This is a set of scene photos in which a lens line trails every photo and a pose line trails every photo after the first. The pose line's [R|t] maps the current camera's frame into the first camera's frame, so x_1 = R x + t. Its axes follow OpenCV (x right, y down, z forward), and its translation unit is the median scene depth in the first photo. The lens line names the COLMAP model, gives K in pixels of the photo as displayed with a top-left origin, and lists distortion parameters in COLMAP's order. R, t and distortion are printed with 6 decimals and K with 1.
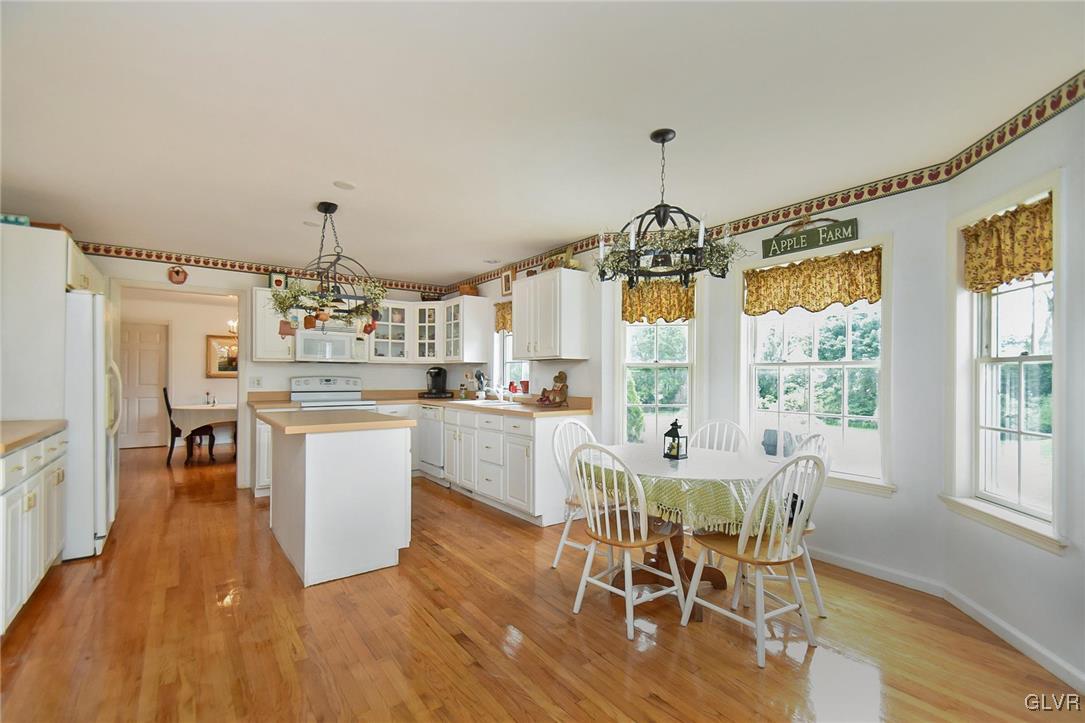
lens RADIAL K [[478.9, 0, 550.8], [0, 478.9, 376.9], [0, 0, 1]] dist [0.009200, -0.000060]
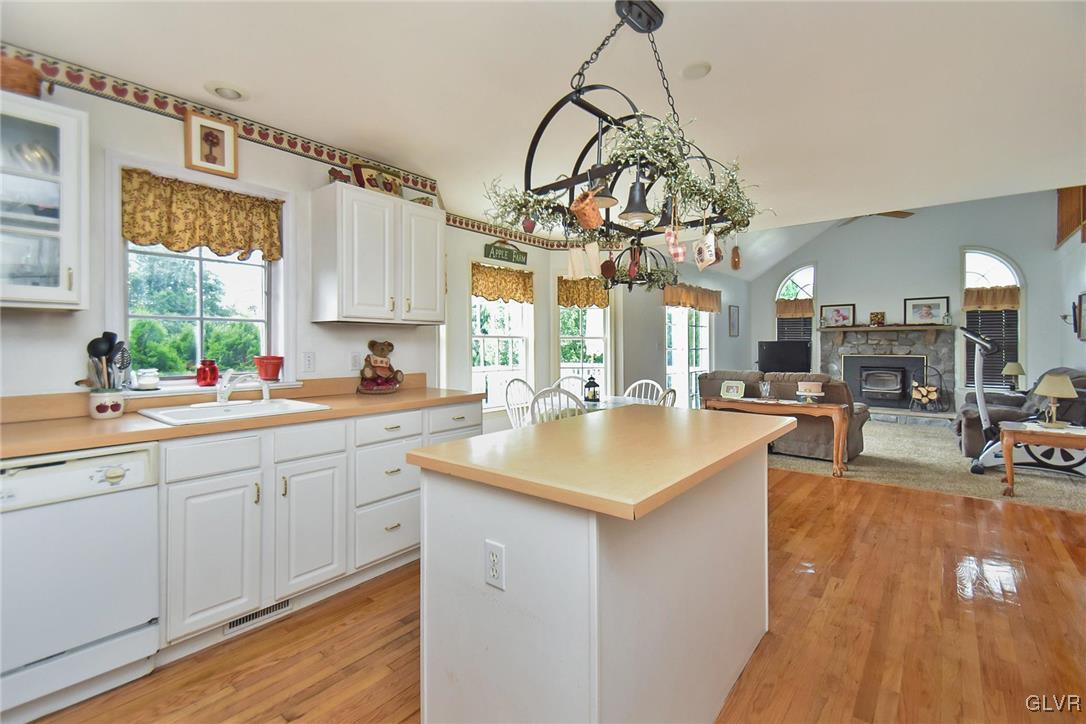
lens RADIAL K [[479.4, 0, 534.4], [0, 479.4, 346.6], [0, 0, 1]] dist [0.009200, -0.000060]
pose [[-0.217317, -0.007714, 0.976071, -0.619004], [0.001547, 0.999965, 0.008248, -0.006891], [-0.976100, 0.003302, -0.217298, 0.808702]]
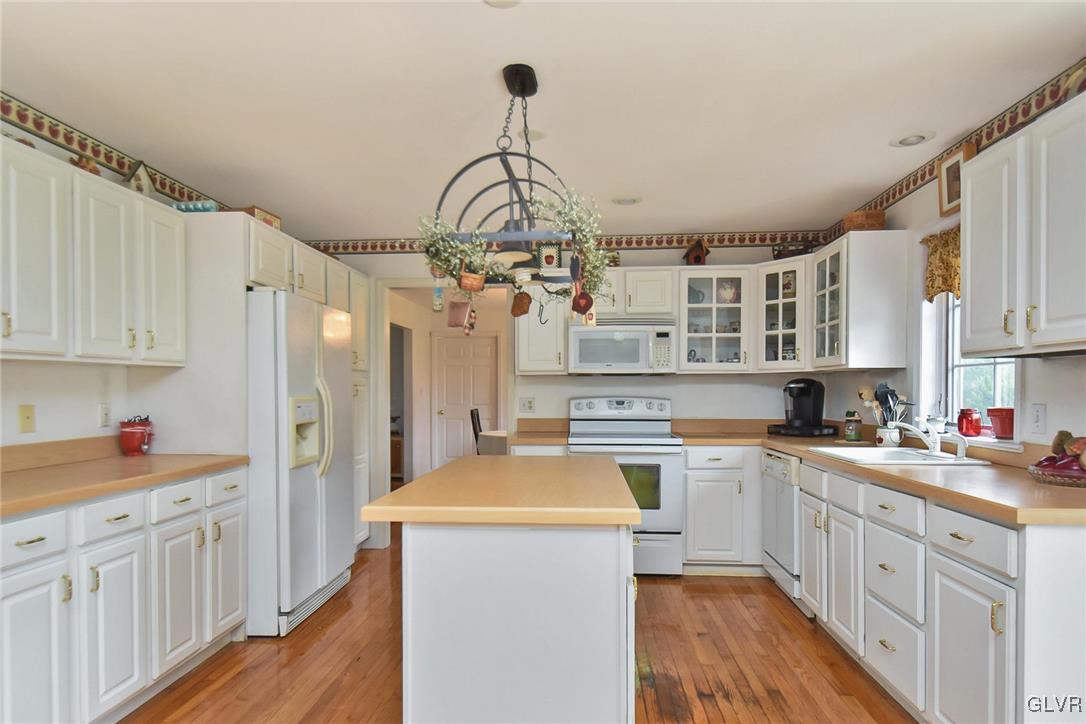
lens RADIAL K [[607.8, 0, 545.4], [0, 607.8, 398.4], [0, 0, 1]] dist [0.017169, -0.000392]
pose [[0.749442, 0.003168, -0.662063, 0.000716], [0.003044, 0.999961, 0.008230, -0.005886], [0.662063, -0.008183, 0.749403, 0.339031]]
